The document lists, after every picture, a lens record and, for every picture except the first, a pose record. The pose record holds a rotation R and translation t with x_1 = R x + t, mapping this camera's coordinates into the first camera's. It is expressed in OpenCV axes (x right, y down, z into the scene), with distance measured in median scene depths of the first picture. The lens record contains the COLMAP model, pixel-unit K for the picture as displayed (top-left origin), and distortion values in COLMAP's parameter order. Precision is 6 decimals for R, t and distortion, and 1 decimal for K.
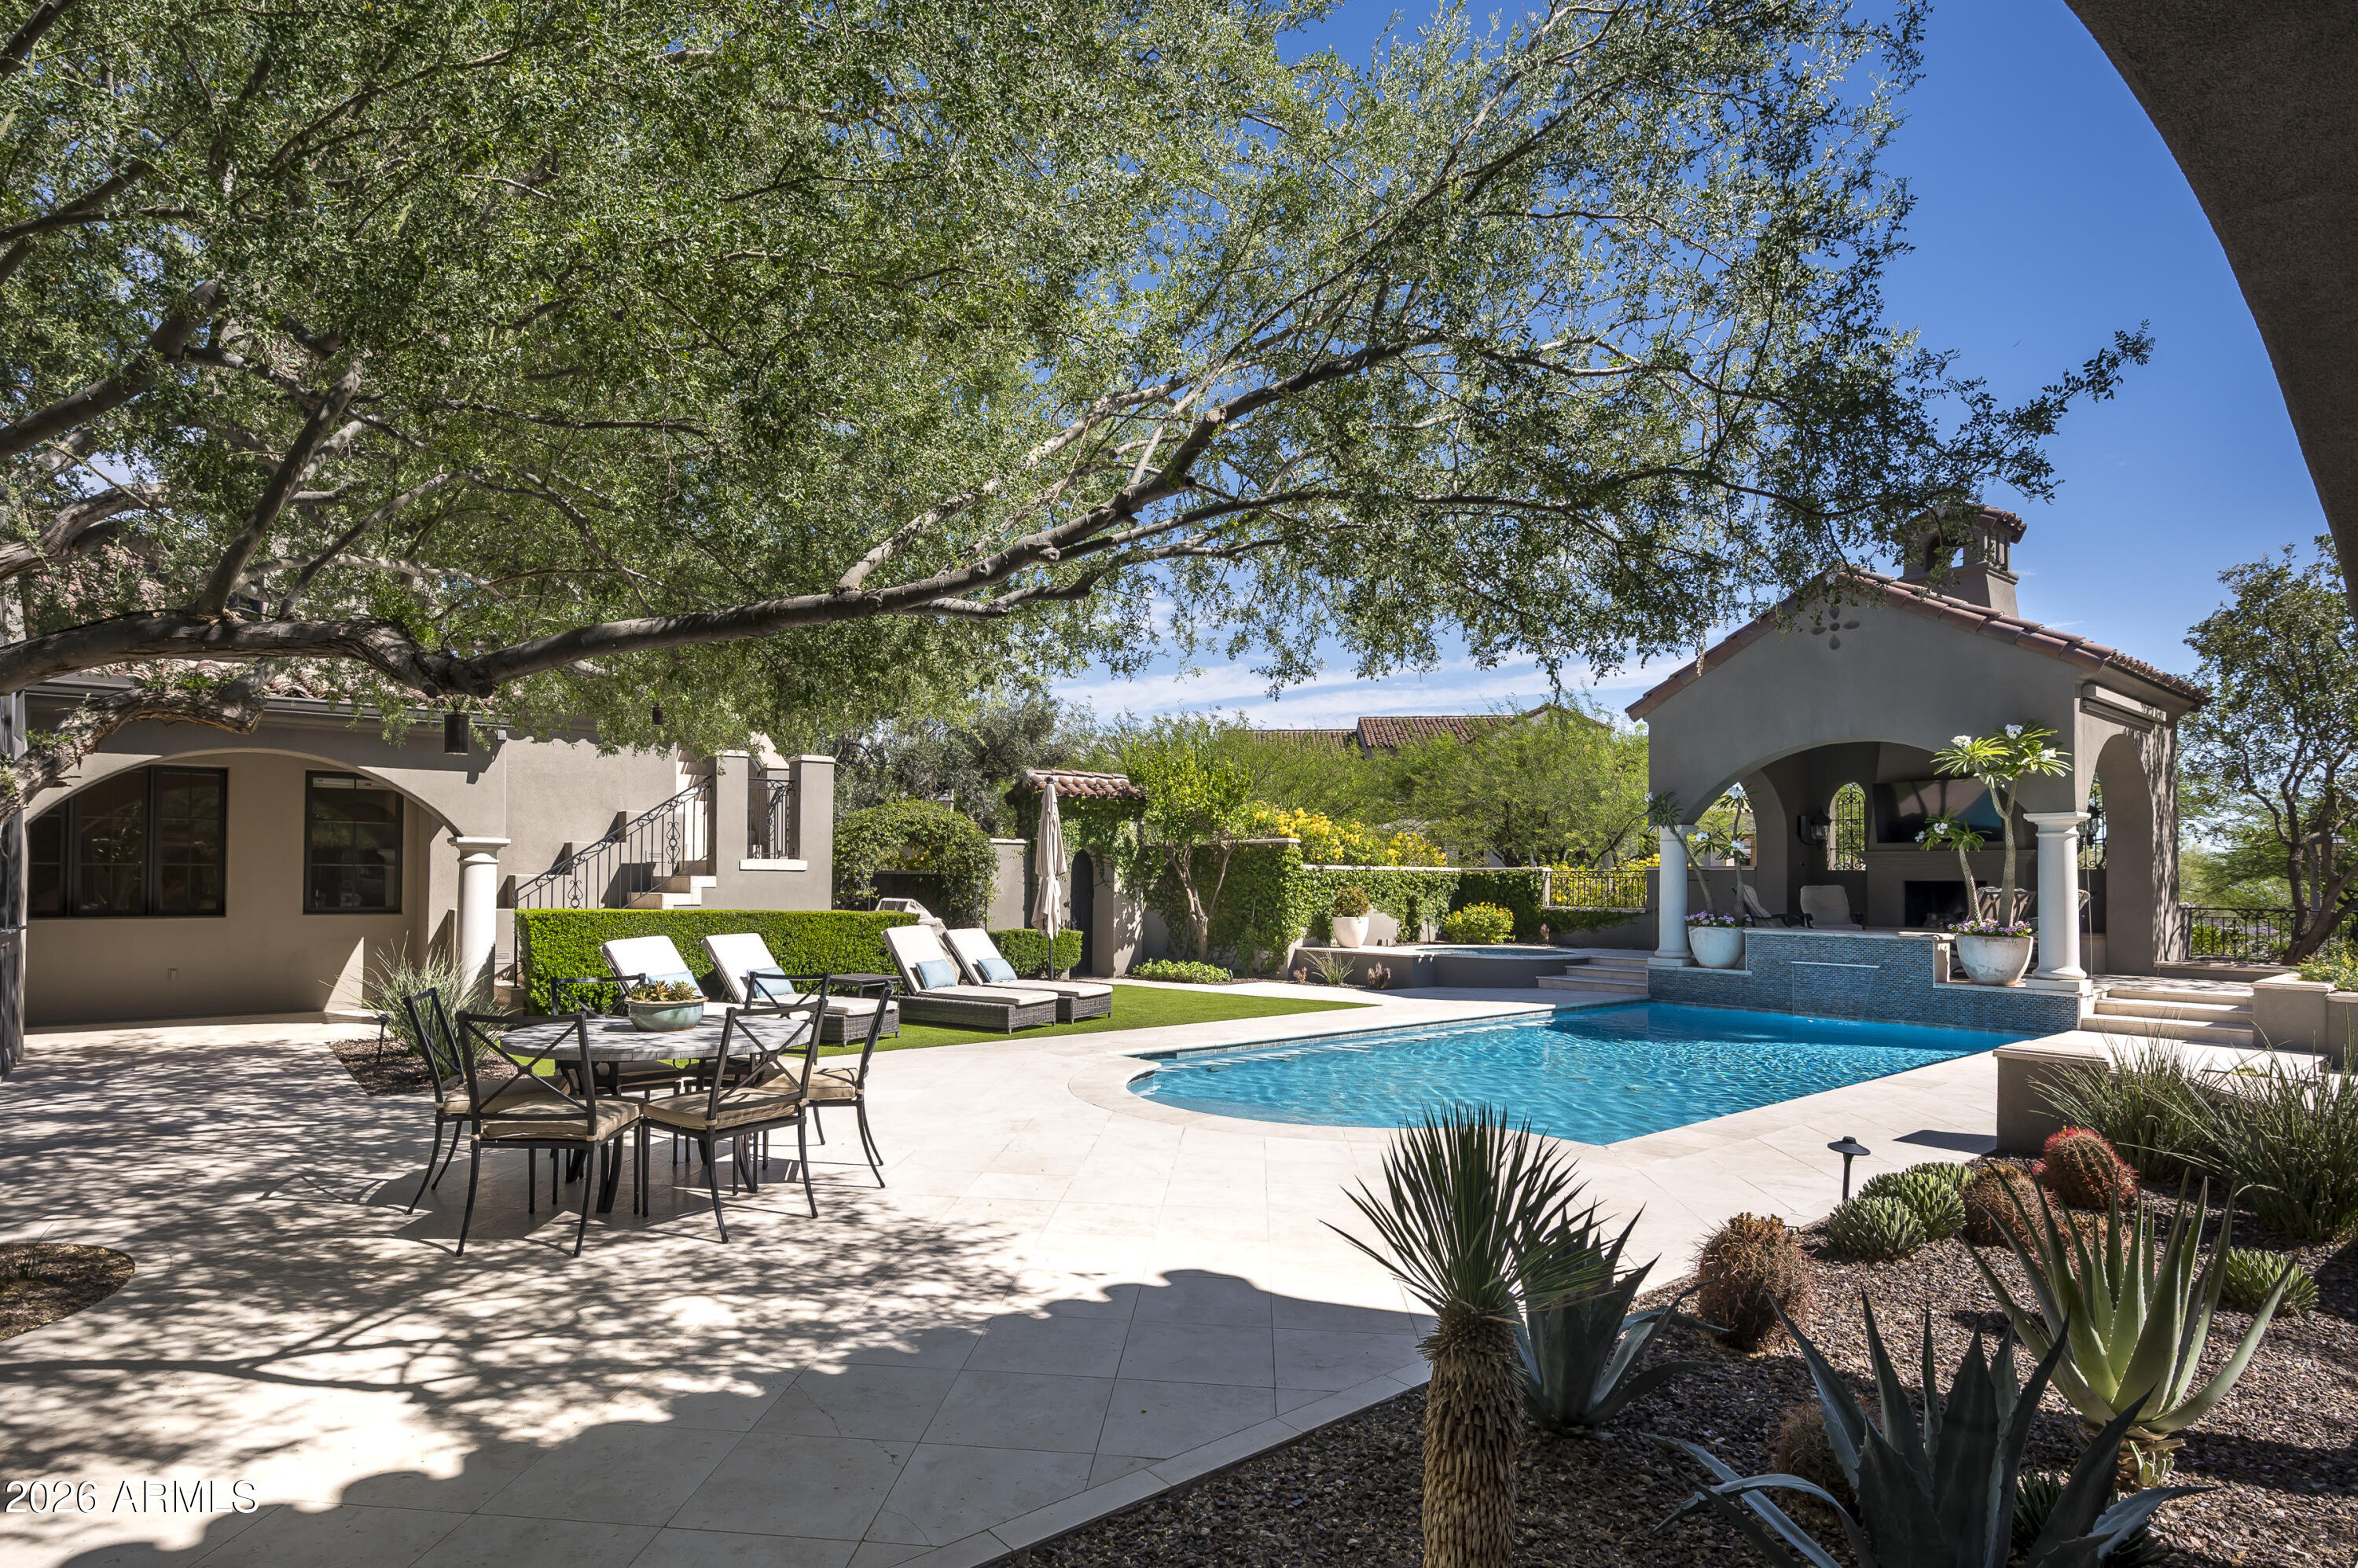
lens RADIAL K [[1143.3, 0, 1129.6], [0, 1143.3, 860.0], [0, 0, 1]] dist [0.002683, 0.000557]
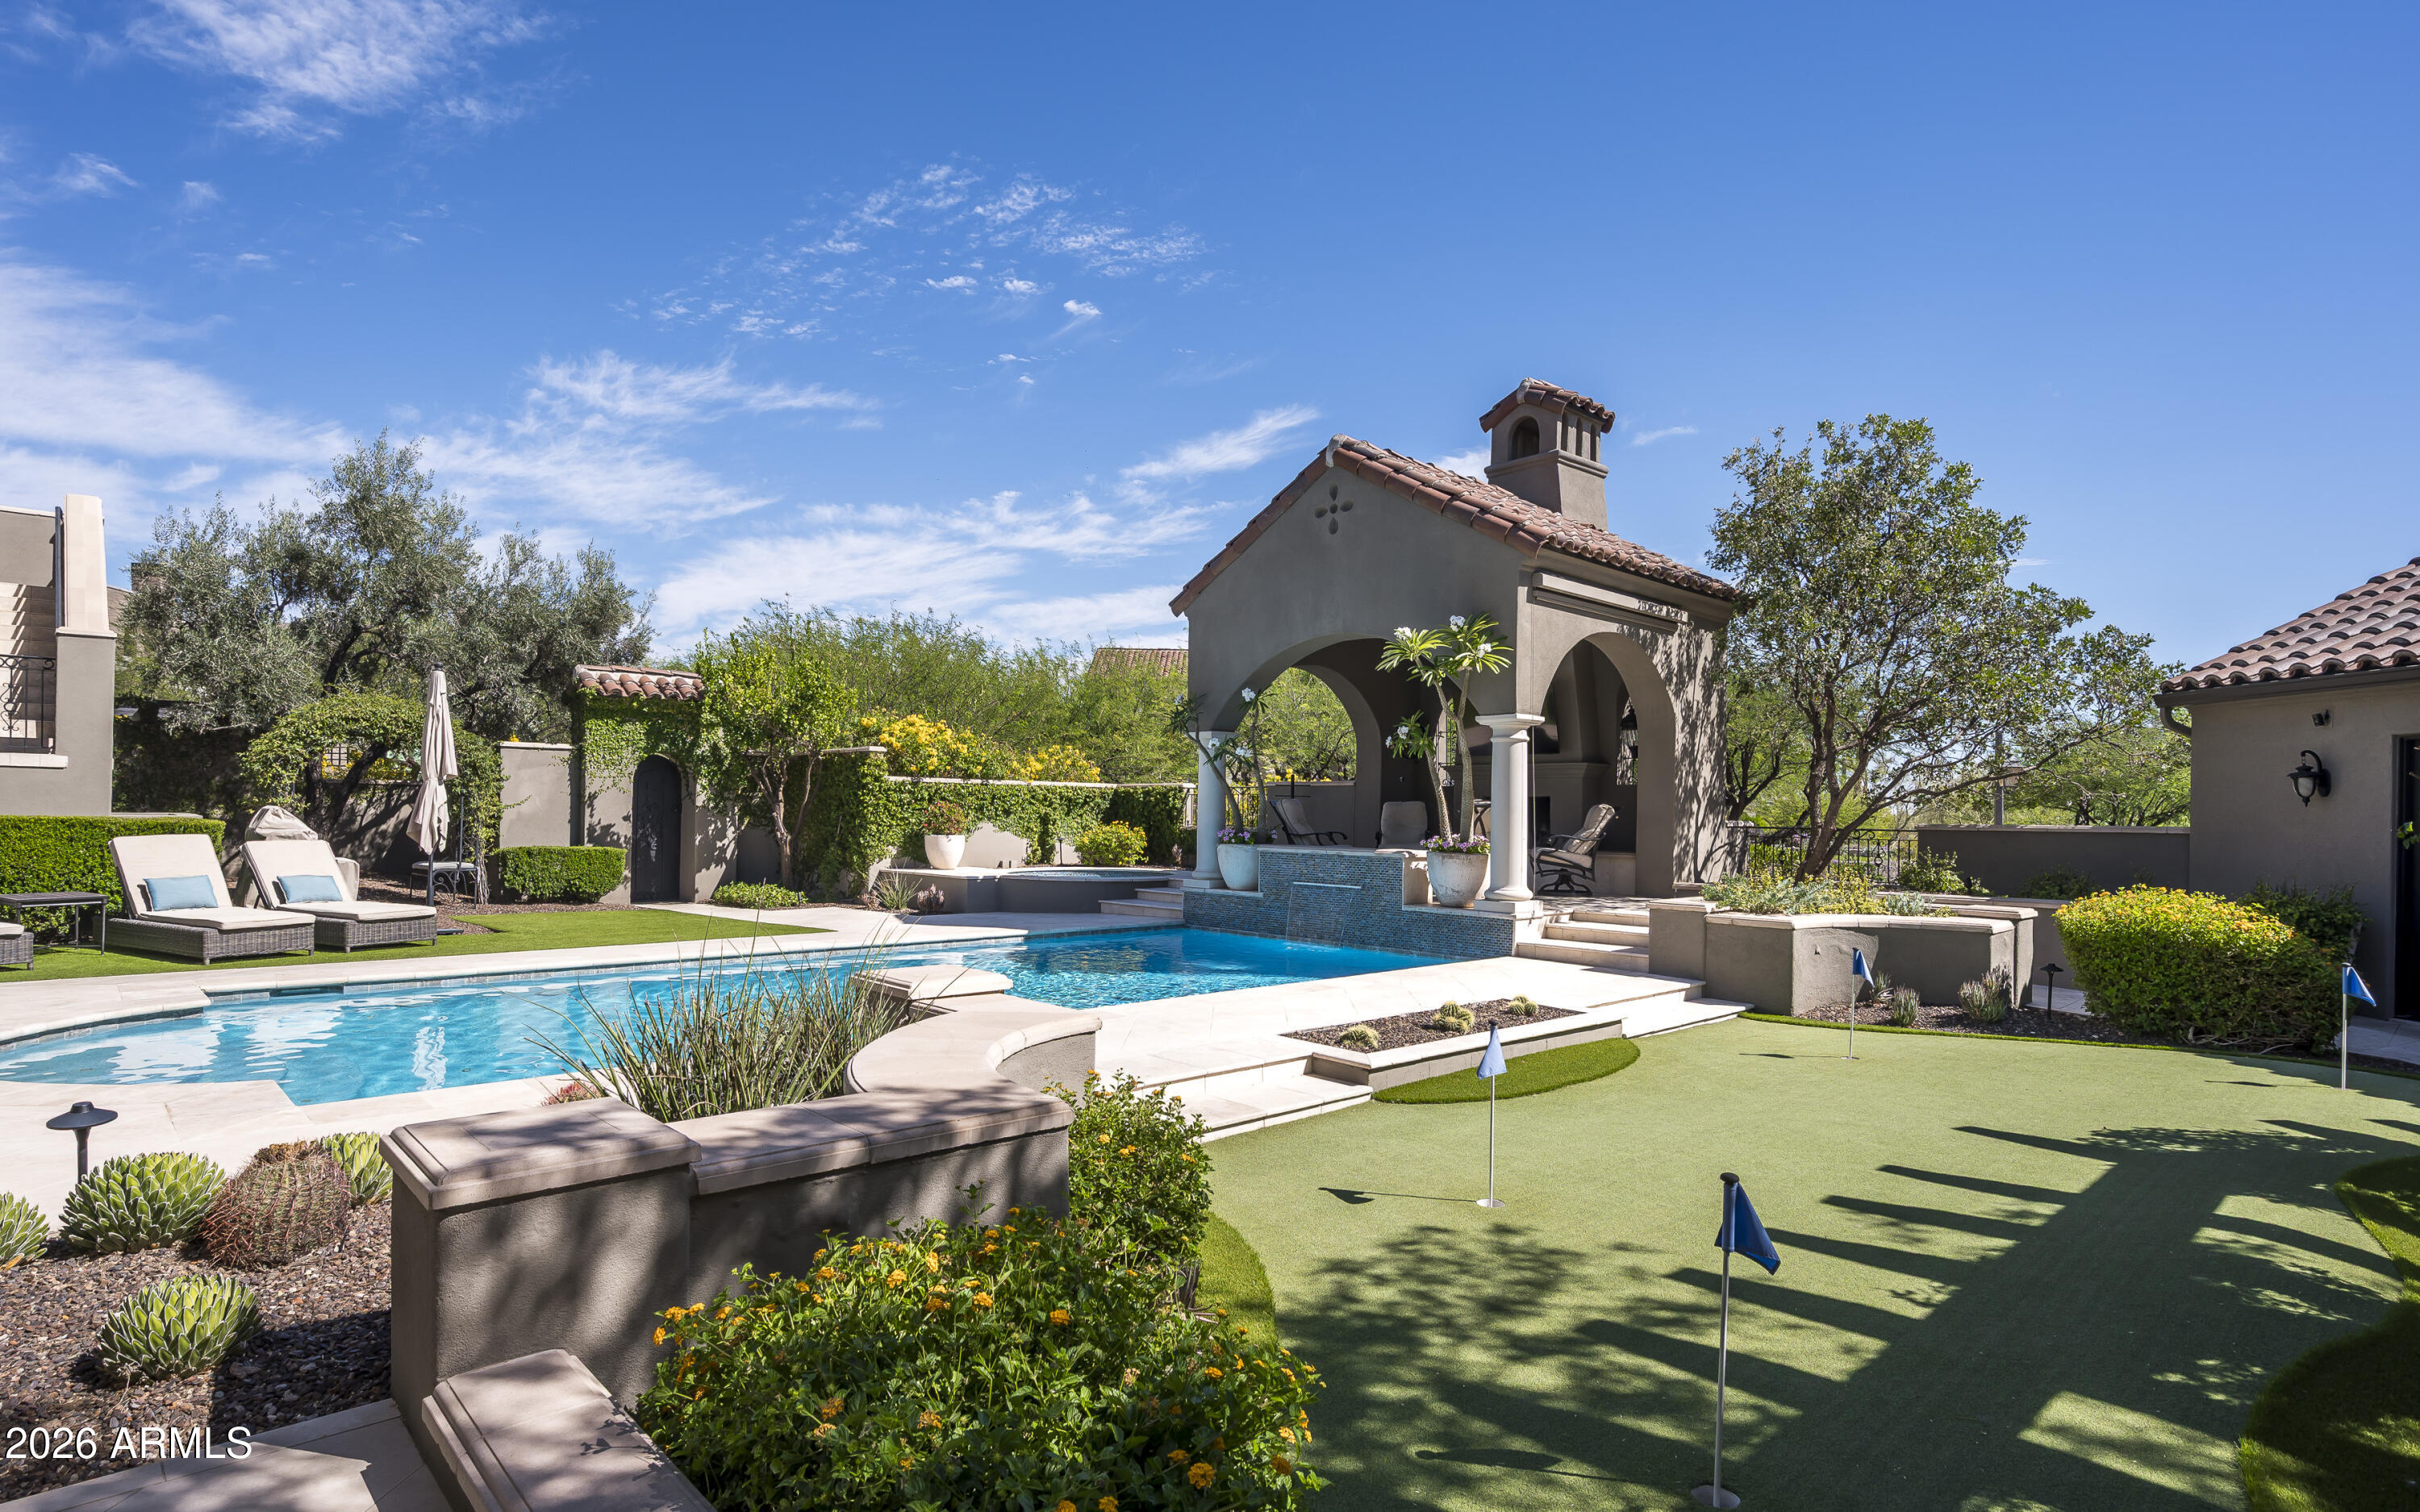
lens RADIAL K [[1176.4, 0, 1179.7], [0, 1176.4, 804.1], [0, 0, 1]] dist [0.005525, 0.000855]
pose [[0.996839, 0.007961, 0.079045, 0.310333], [-0.009014, 0.999875, 0.012969, 0.012054], [-0.078931, -0.013640, 0.996787, 0.064187]]
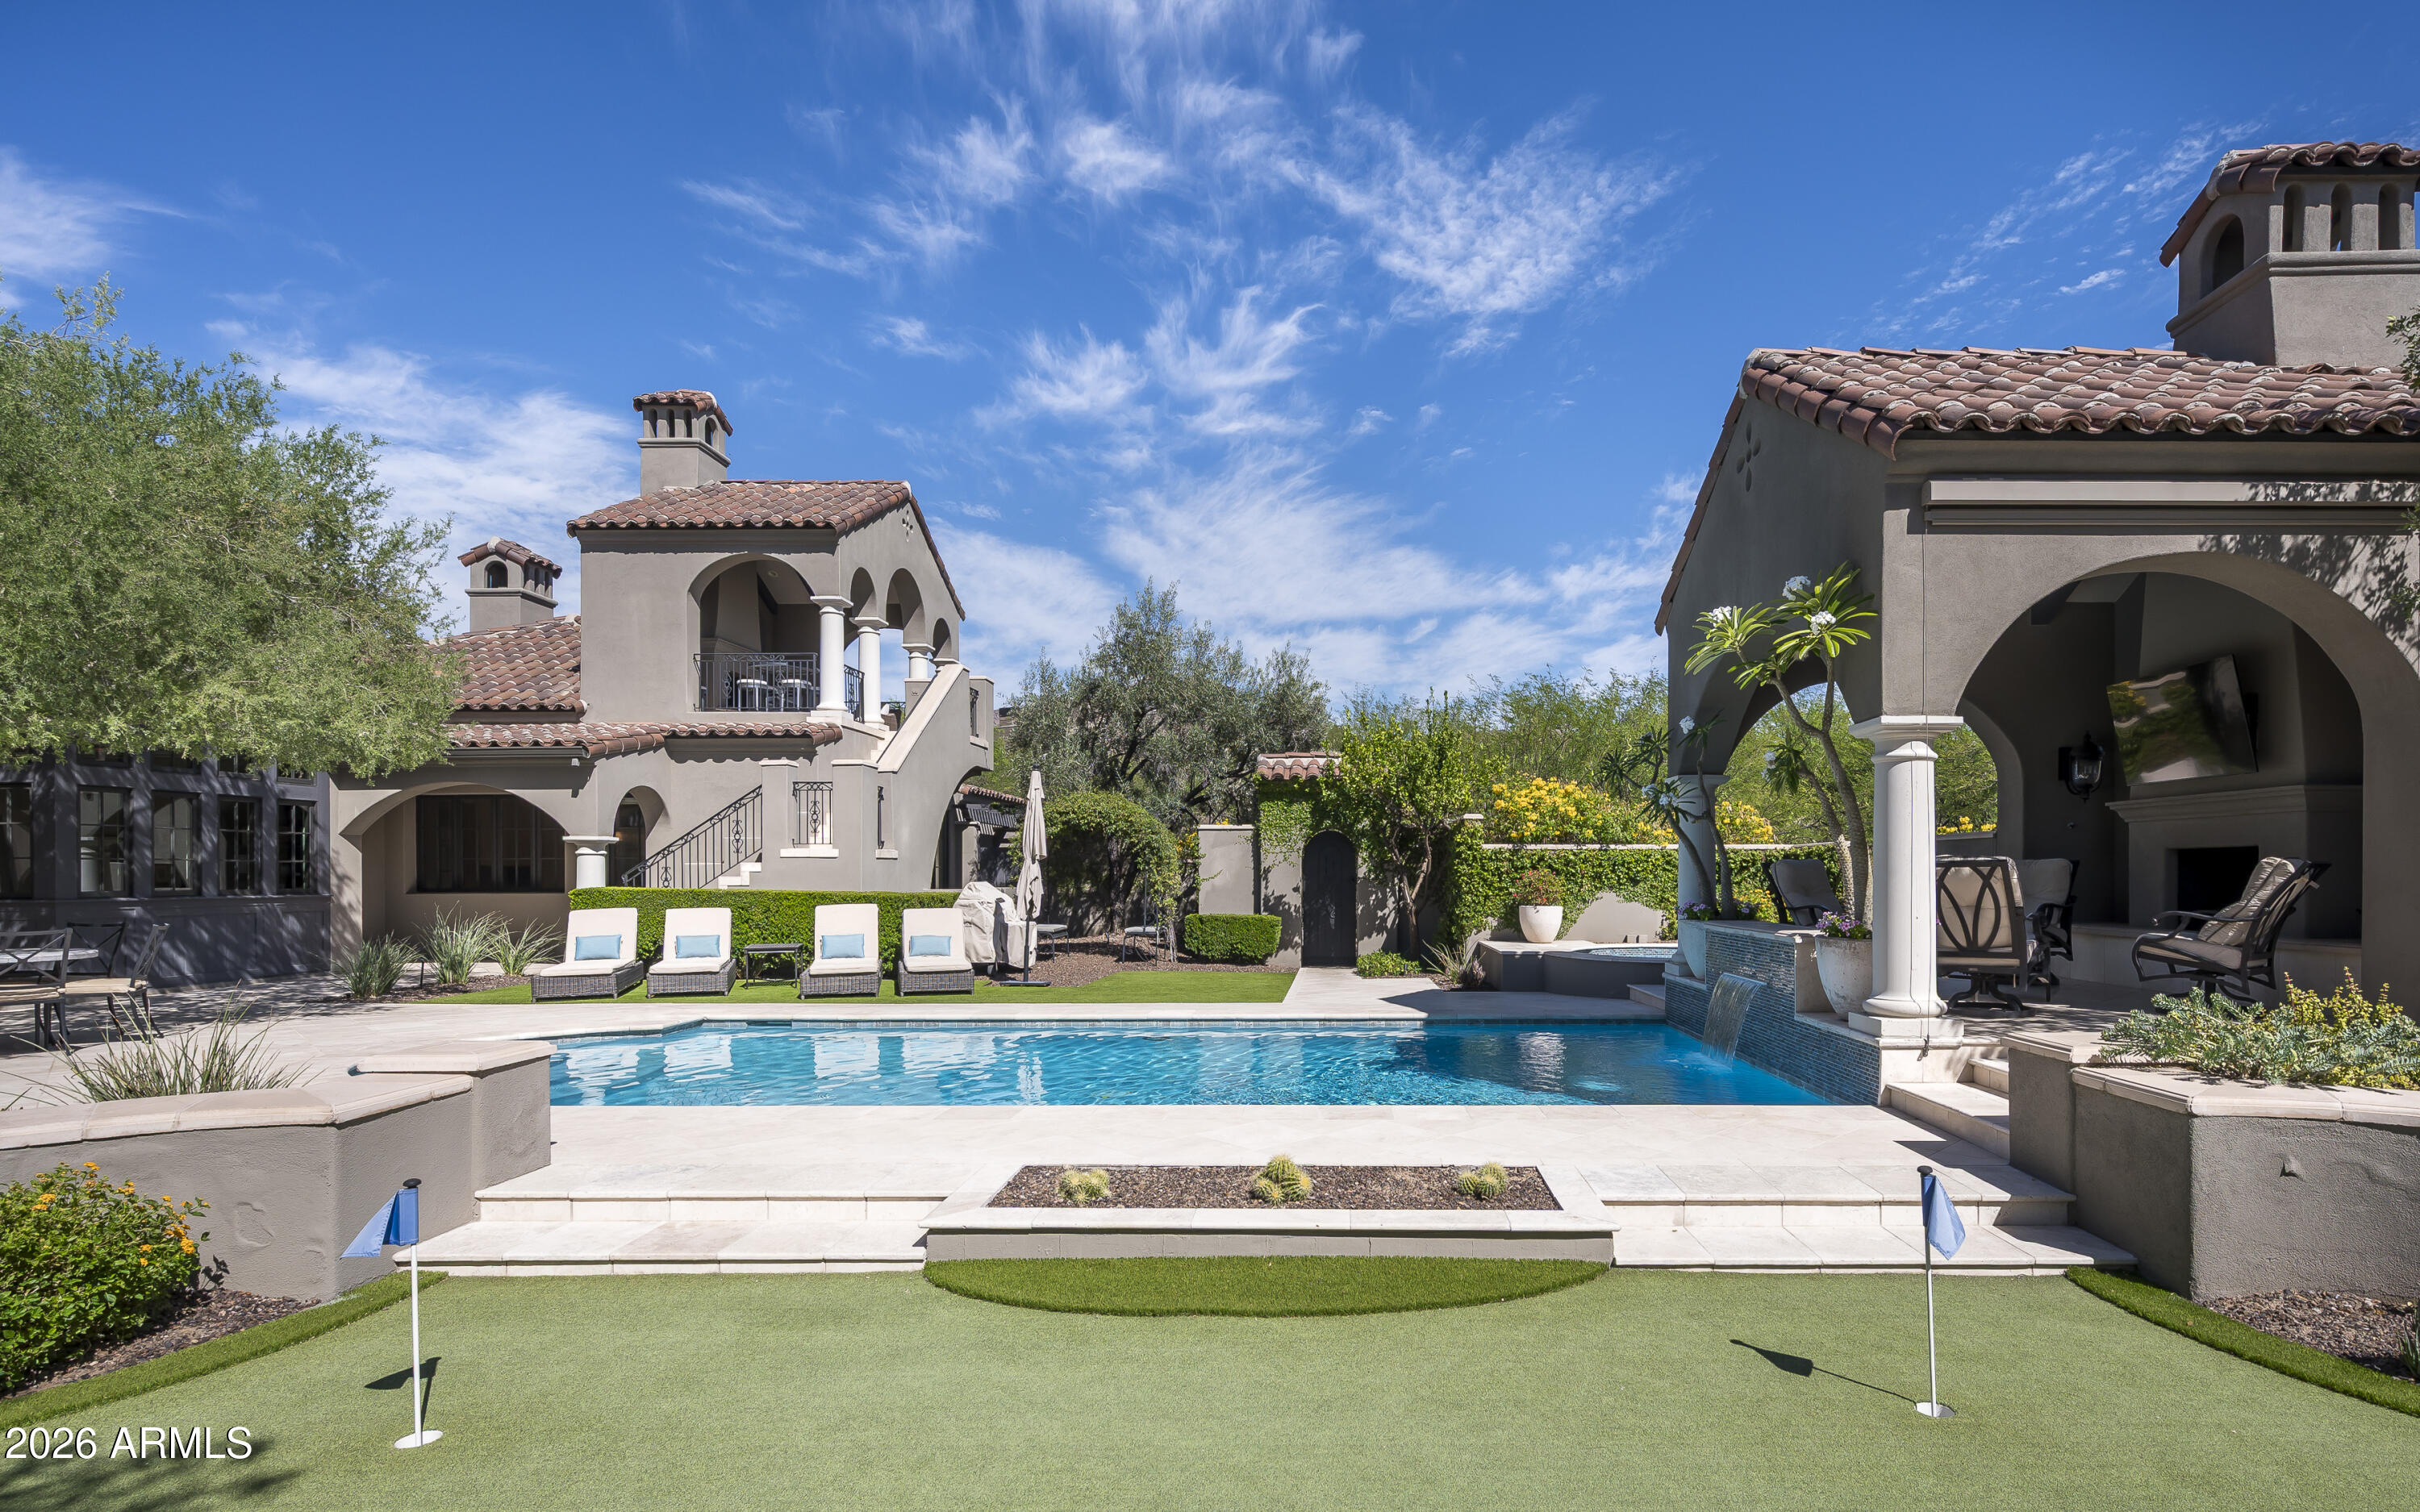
lens RADIAL K [[1156.3, 0, 1296.1], [0, 1156.3, 882.7], [0, 0, 1]] dist [-0.000817, 0.000003]
pose [[0.805155, -0.001994, -0.593061, 0.559845], [0.016223, 0.999694, 0.018663, 0.014654], [0.592842, -0.024648, 0.804941, 0.220596]]
